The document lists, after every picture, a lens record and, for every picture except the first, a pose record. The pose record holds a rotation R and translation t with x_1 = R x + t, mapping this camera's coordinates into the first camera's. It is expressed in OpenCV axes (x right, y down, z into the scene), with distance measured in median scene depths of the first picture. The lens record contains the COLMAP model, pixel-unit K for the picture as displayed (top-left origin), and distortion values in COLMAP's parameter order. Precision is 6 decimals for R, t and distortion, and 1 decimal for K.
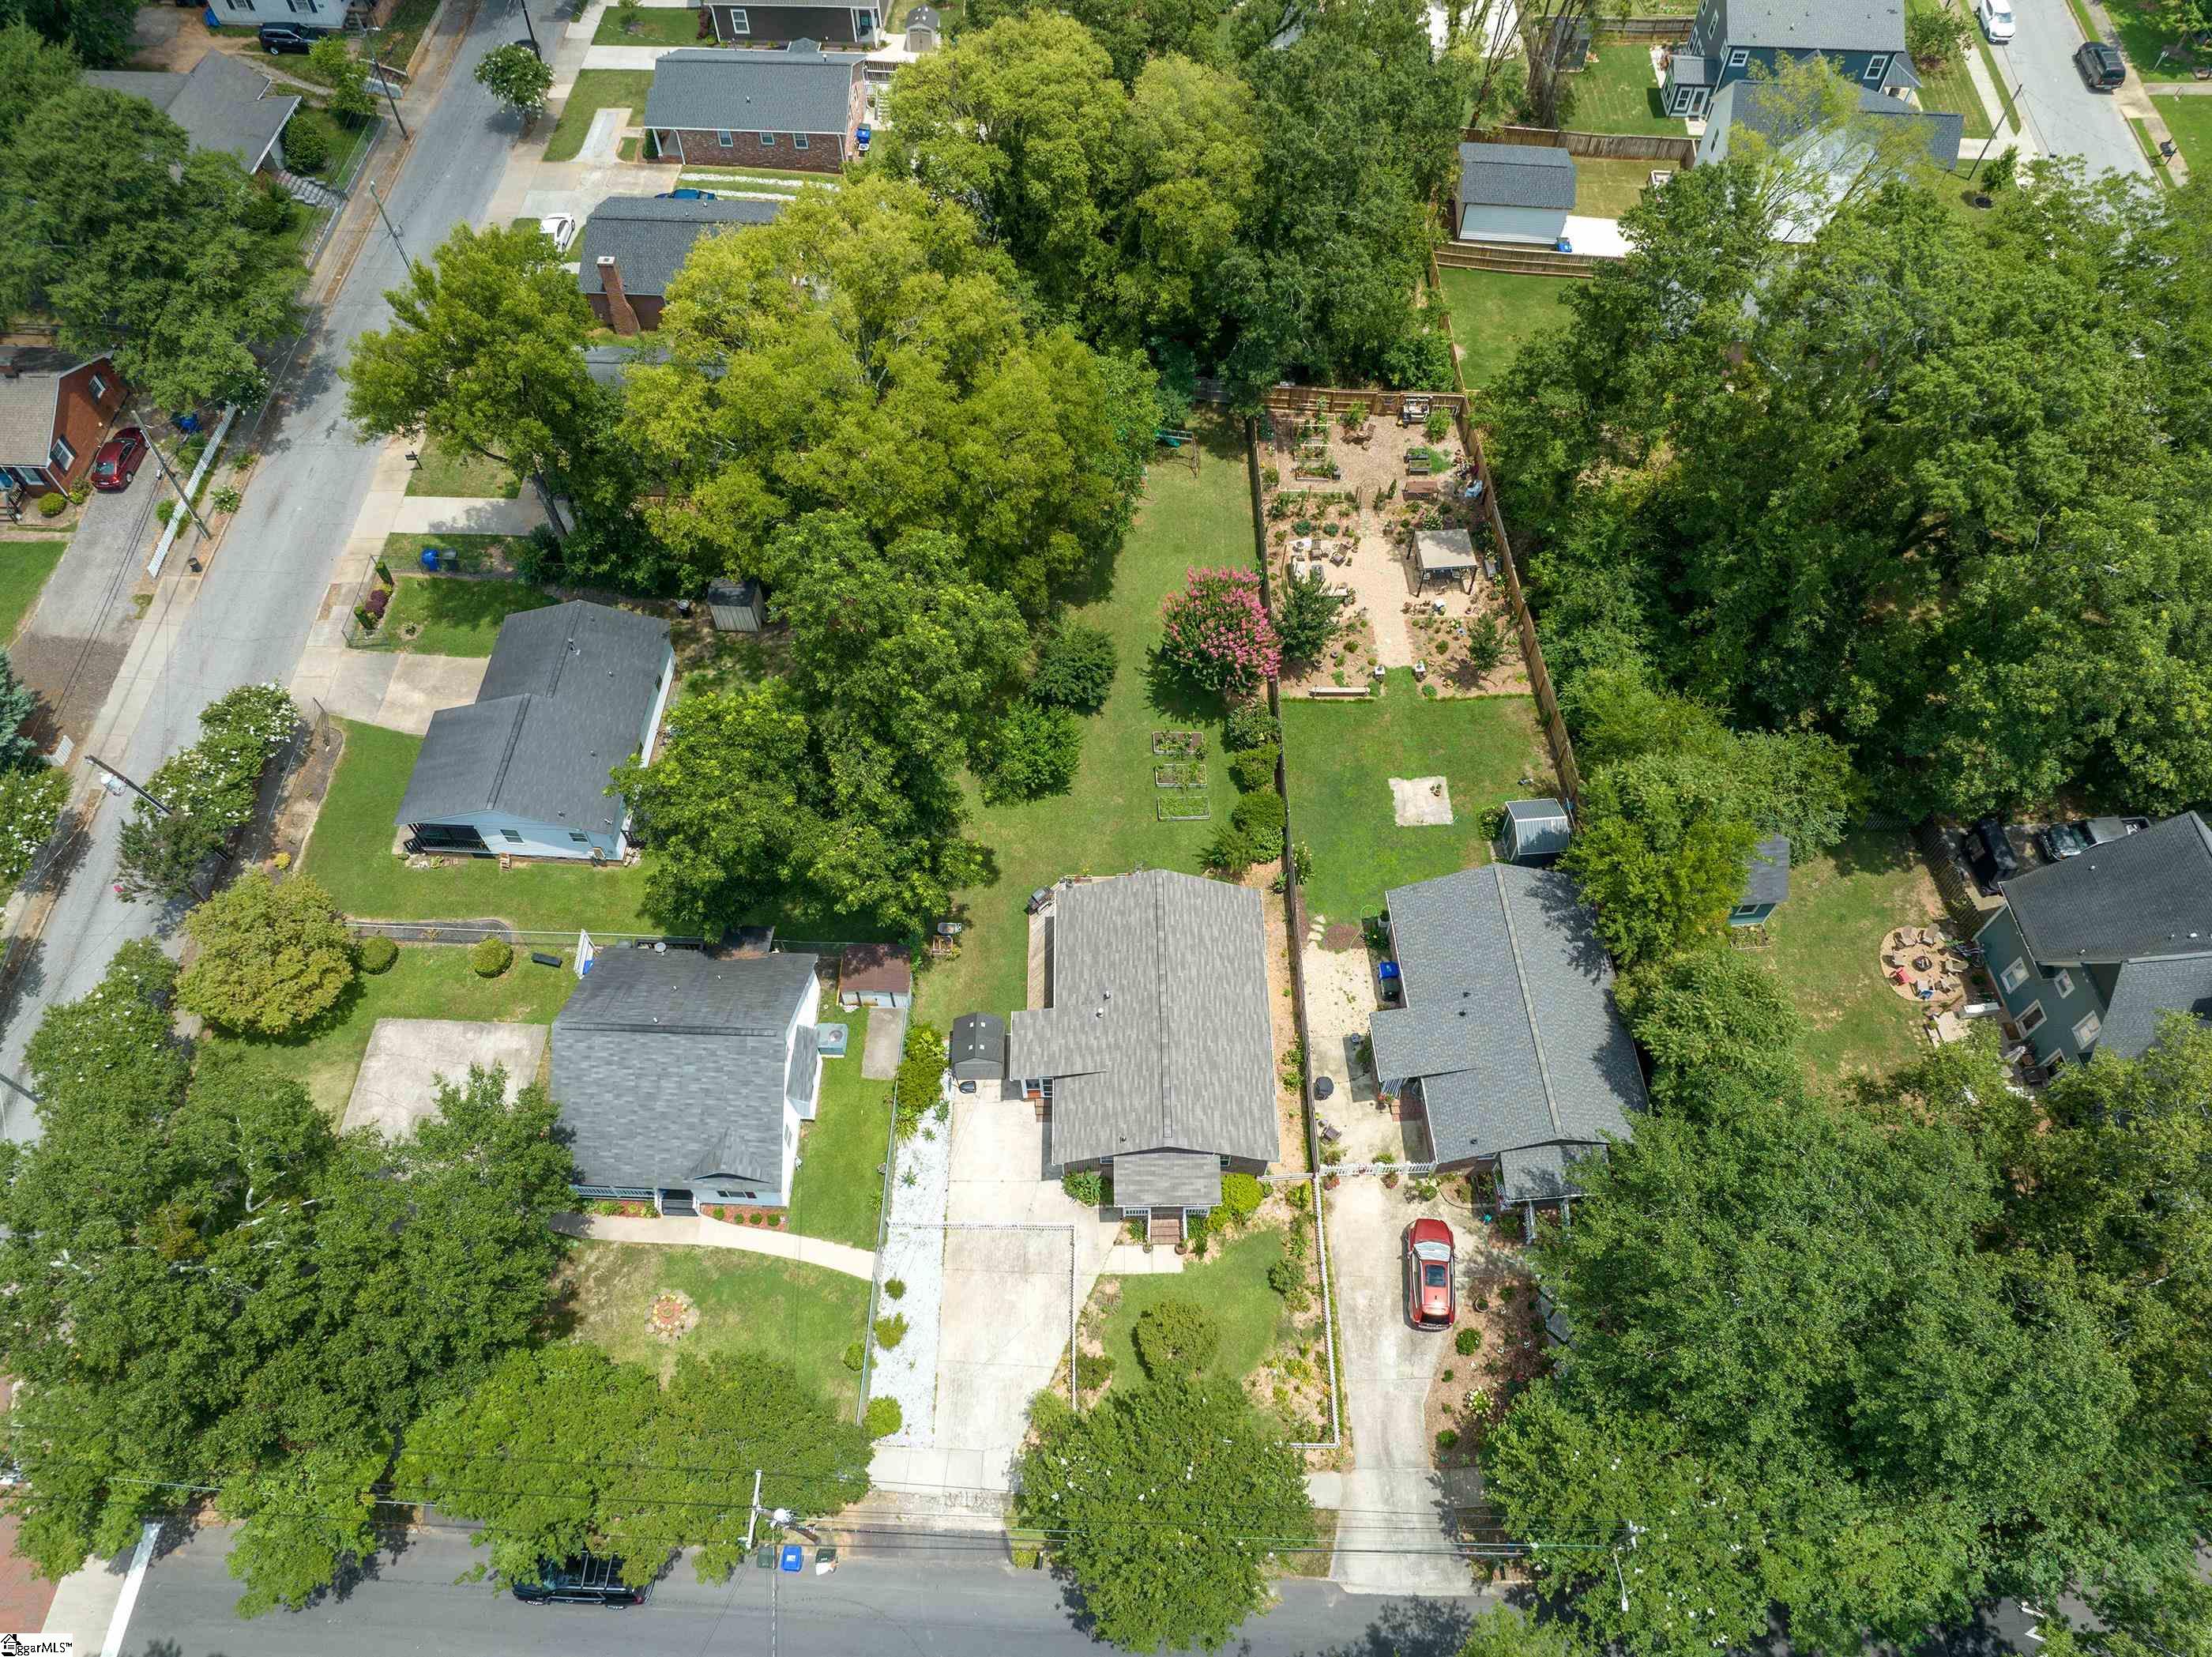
lens RADIAL K [[1558.7, 0, 1109.4], [0, 1558.7, 823.4], [0, 0, 1]] dist [-0.054801, 0.021545]
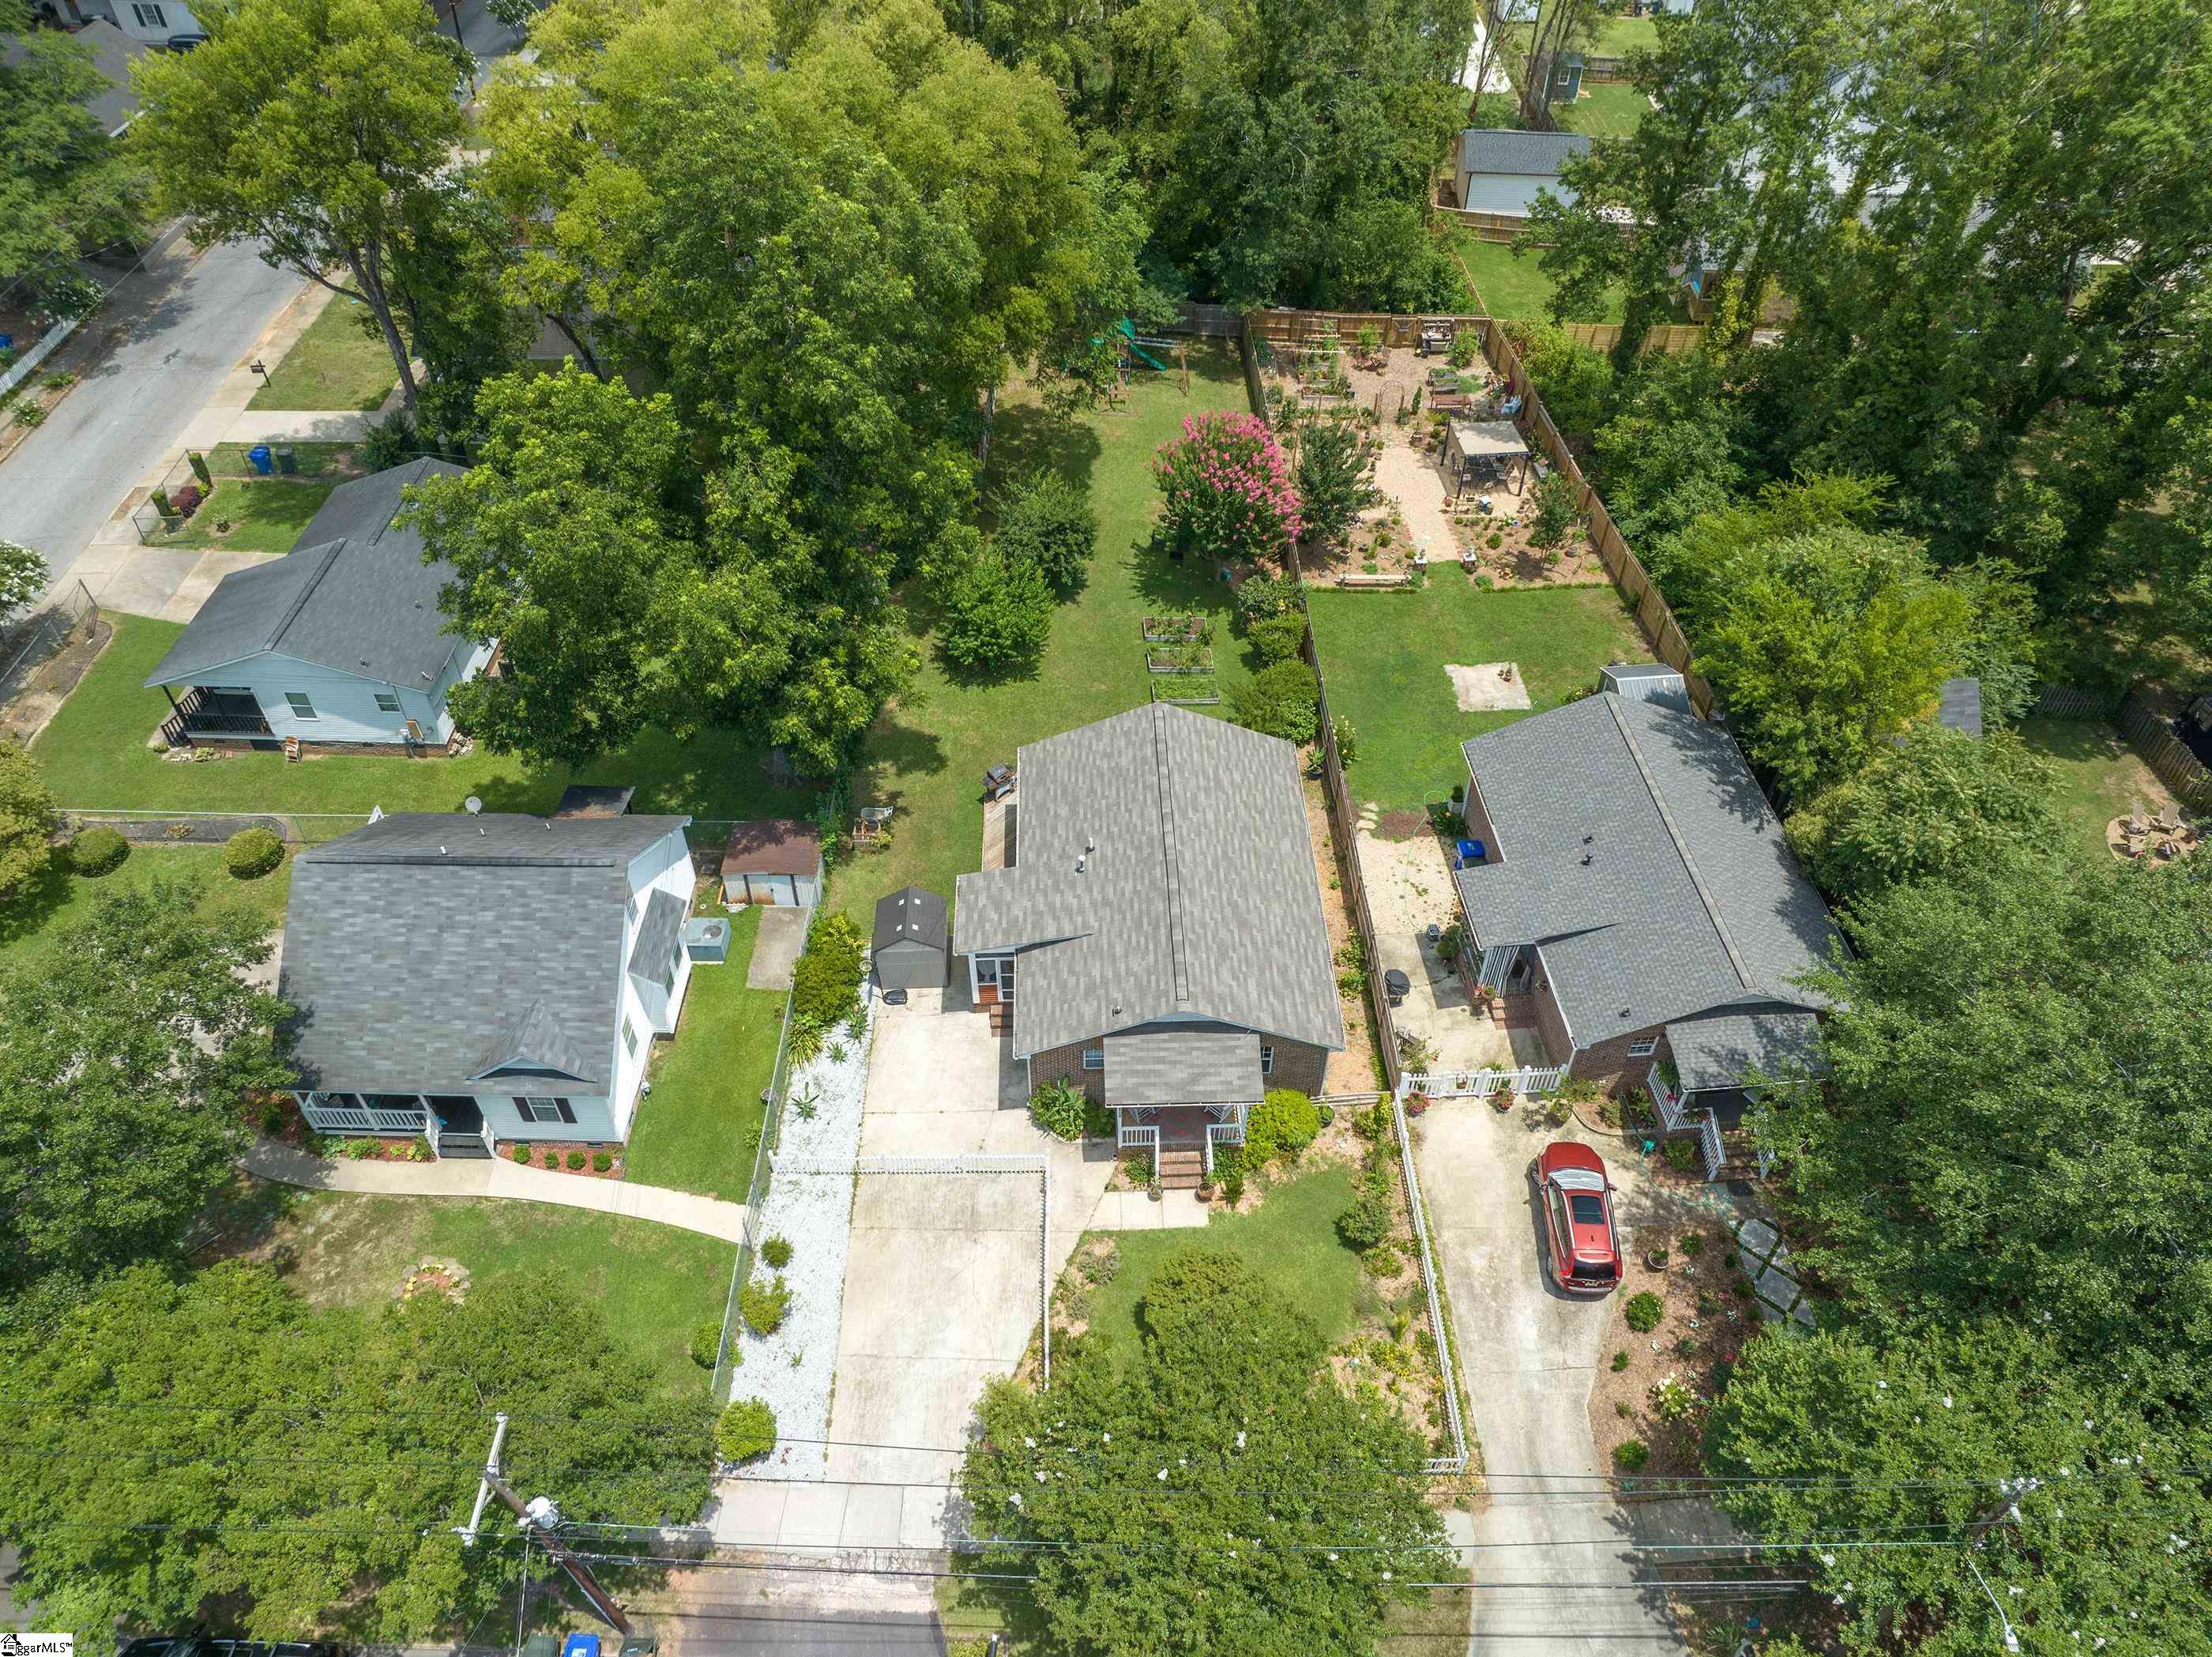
lens RADIAL K [[1558.7, 0, 1110.0], [0, 1558.7, 826.2], [0, 0, 1]] dist [-0.054801, 0.021545]
pose [[0.999762, -0.011484, 0.018528, -0.005598], [0.015192, 0.976625, -0.214413, 0.255221], [-0.015633, 0.214644, 0.976567, 0.298137]]
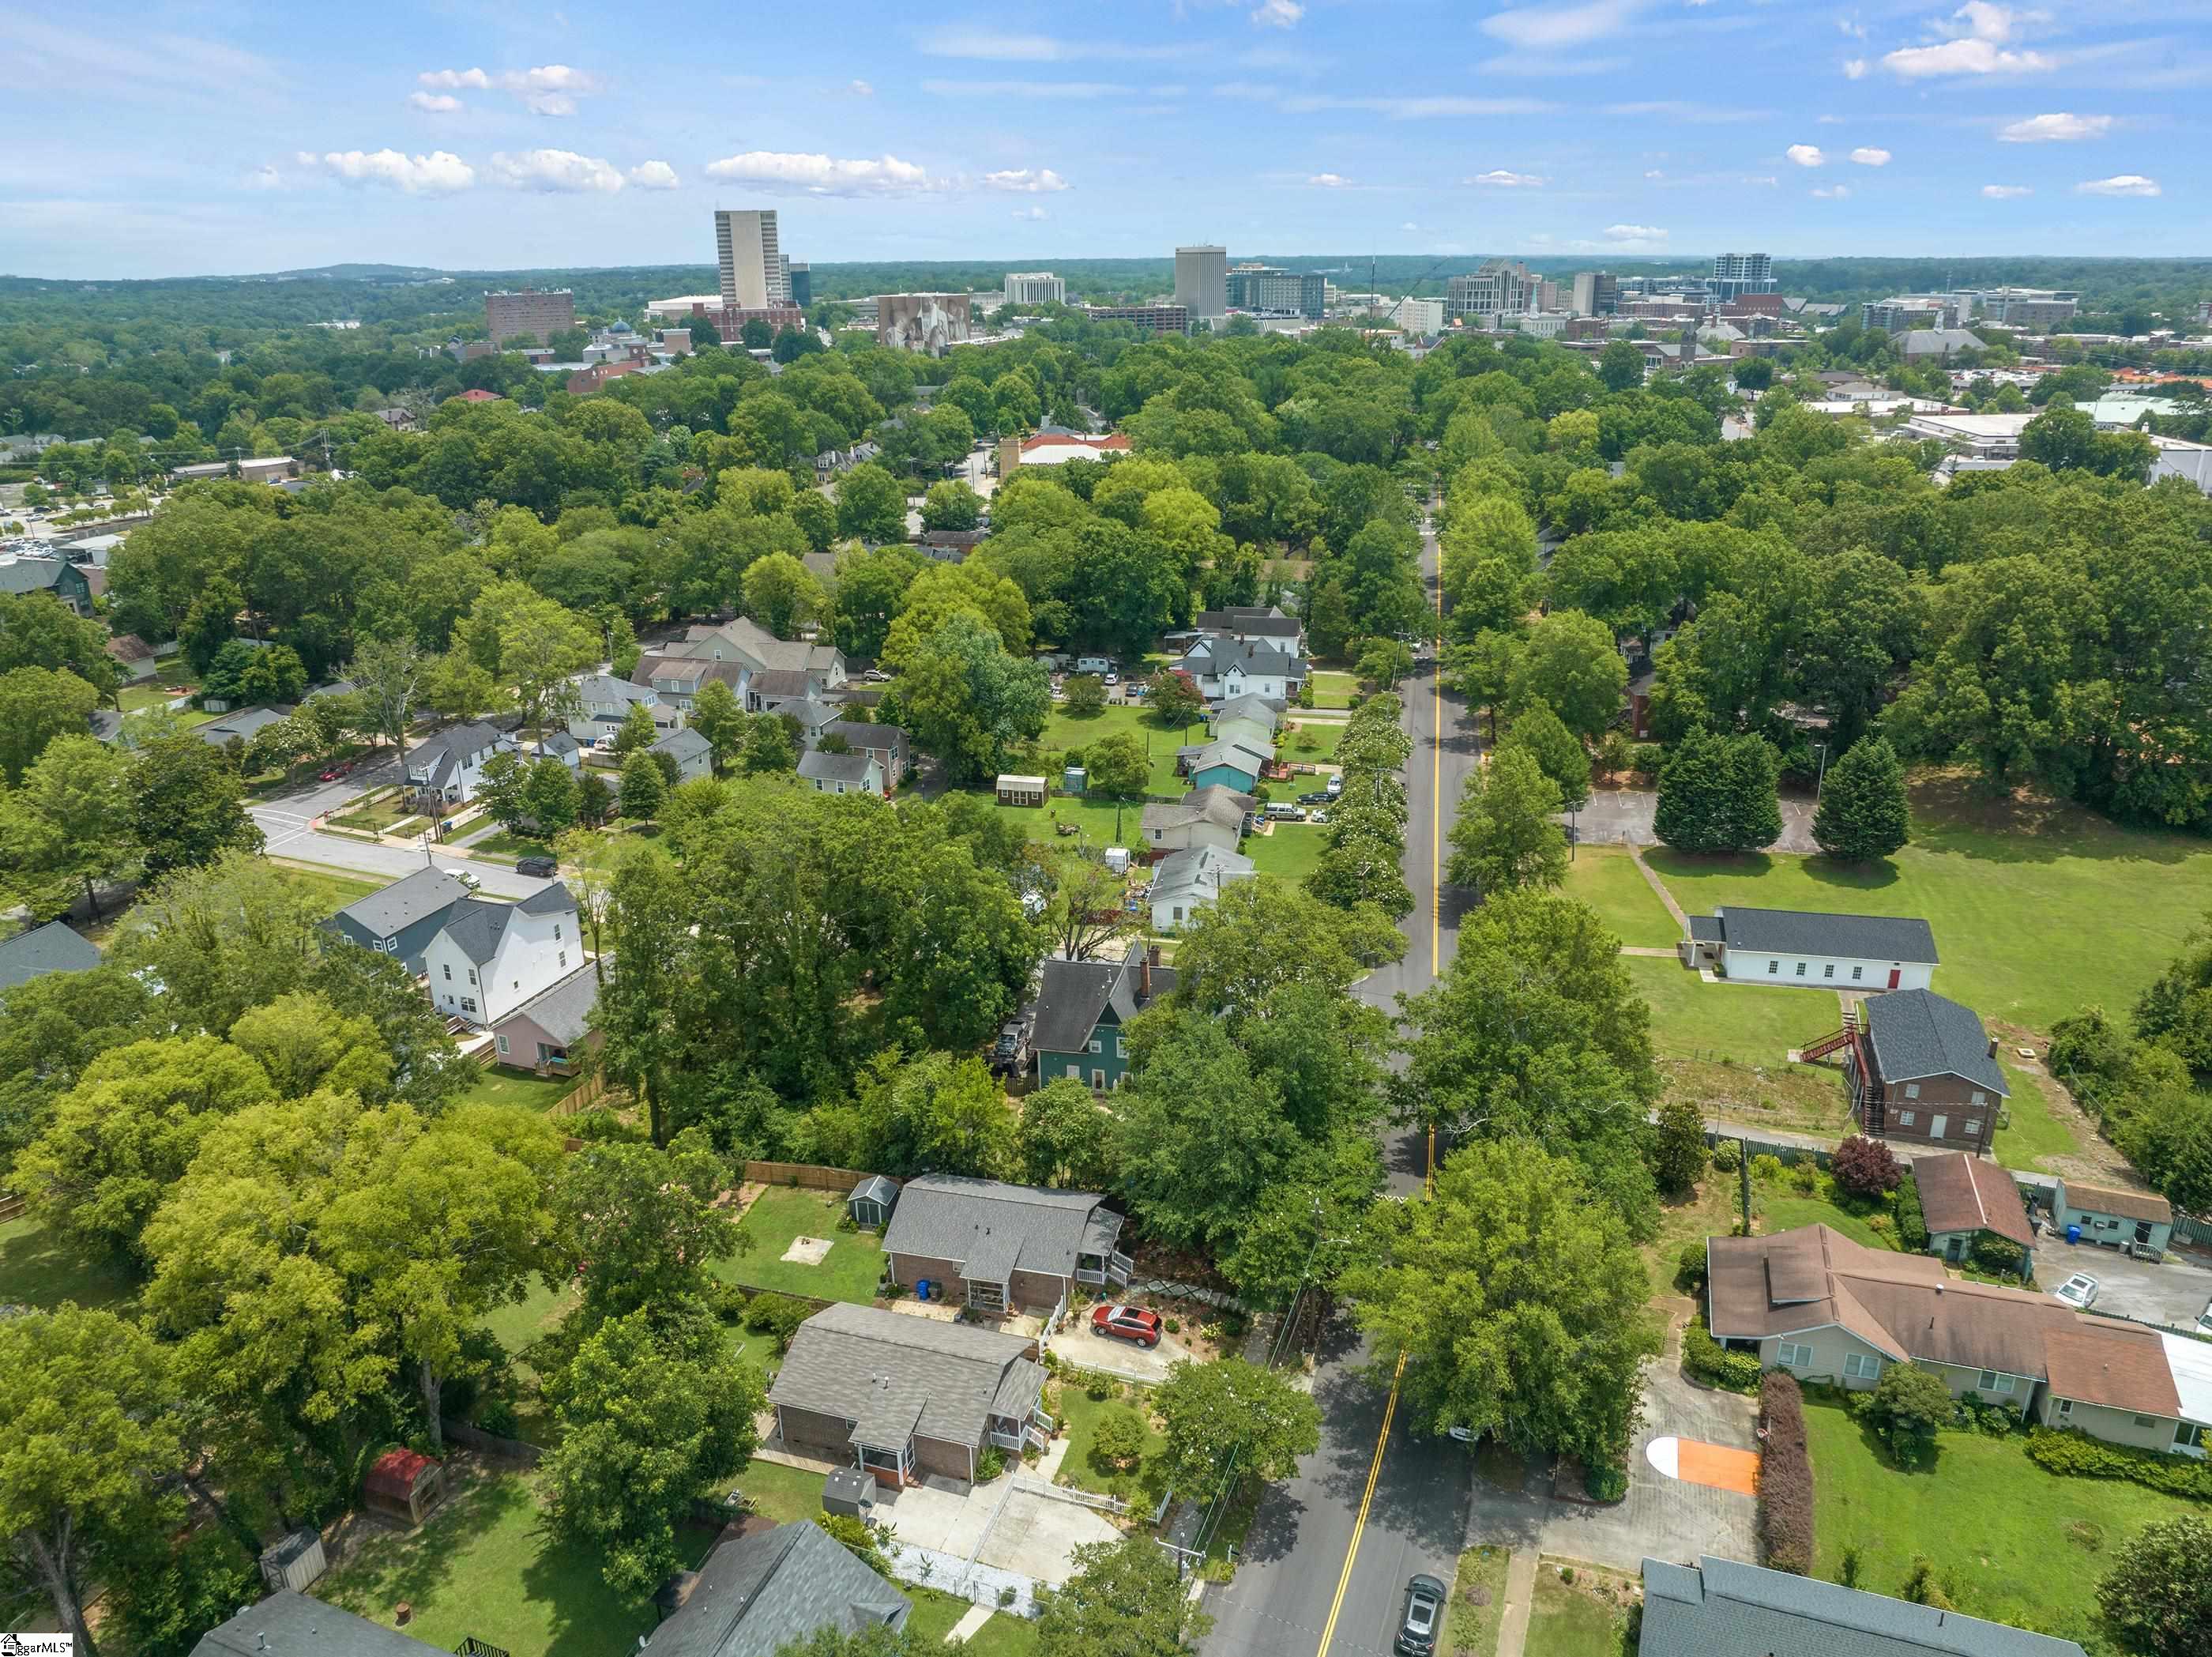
lens RADIAL K [[1558.7, 0, 1110.7], [0, 1558.7, 838.9], [0, 0, 1]] dist [-0.054801, 0.021545]
pose [[0.305569, -0.343957, 0.887875, -0.957678], [0.809696, 0.584521, -0.052224, 0.072981], [-0.501019, 0.734867, 0.457112, -0.048416]]
